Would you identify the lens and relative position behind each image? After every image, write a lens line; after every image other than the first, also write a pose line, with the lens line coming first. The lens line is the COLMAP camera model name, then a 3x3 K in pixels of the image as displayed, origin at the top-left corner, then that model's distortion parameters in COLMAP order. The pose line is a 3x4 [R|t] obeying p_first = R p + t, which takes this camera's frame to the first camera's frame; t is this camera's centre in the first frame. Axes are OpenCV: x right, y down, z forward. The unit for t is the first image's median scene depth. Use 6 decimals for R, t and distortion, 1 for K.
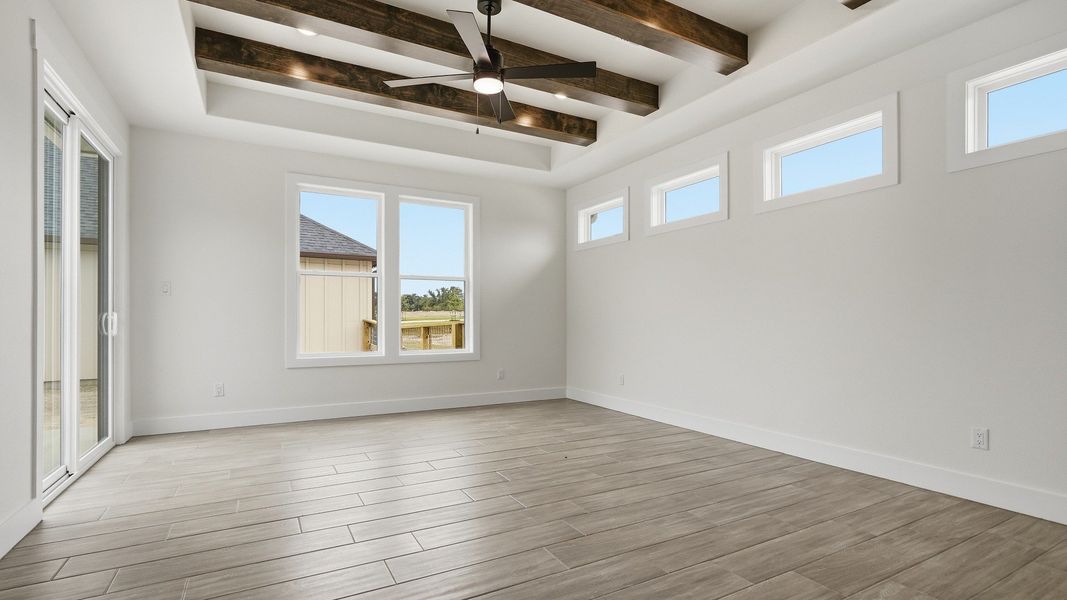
lens RADIAL K [[497.7, 0, 528.7], [0, 497.7, 308.0], [0, 0, 1]] dist [-0.011564, 0.000201]
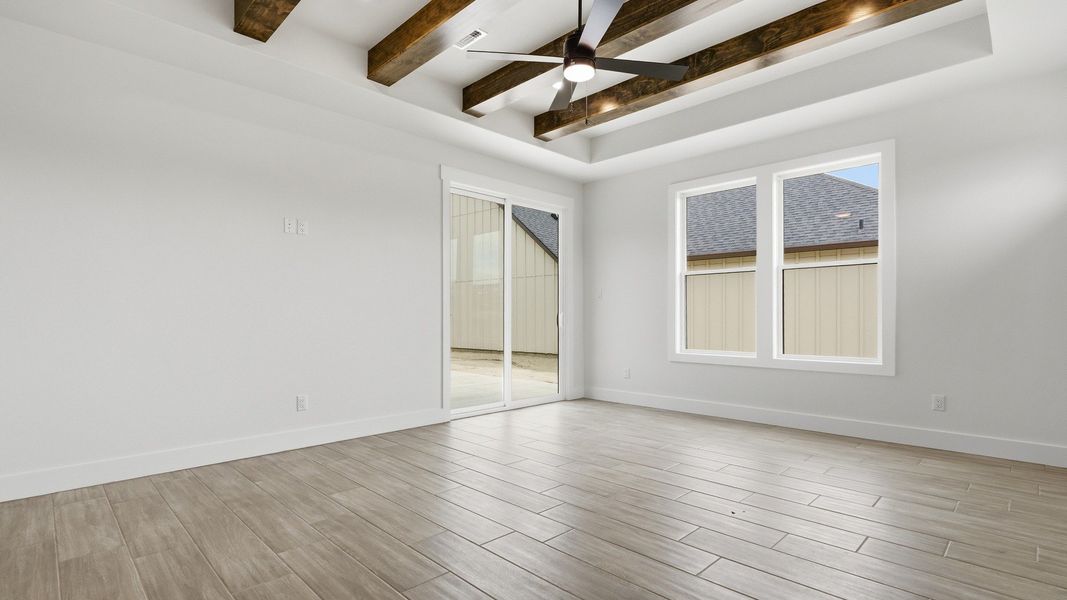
lens RADIAL K [[497.7, 0, 528.7], [0, 497.7, 308.0], [0, 0, 1]] dist [-0.011564, 0.000201]
pose [[0.283063, -0.015525, -0.958976, 0.605932], [0.024182, 0.999667, -0.009046, 0.006222], [0.958797, -0.020630, 0.283344, 0.469890]]
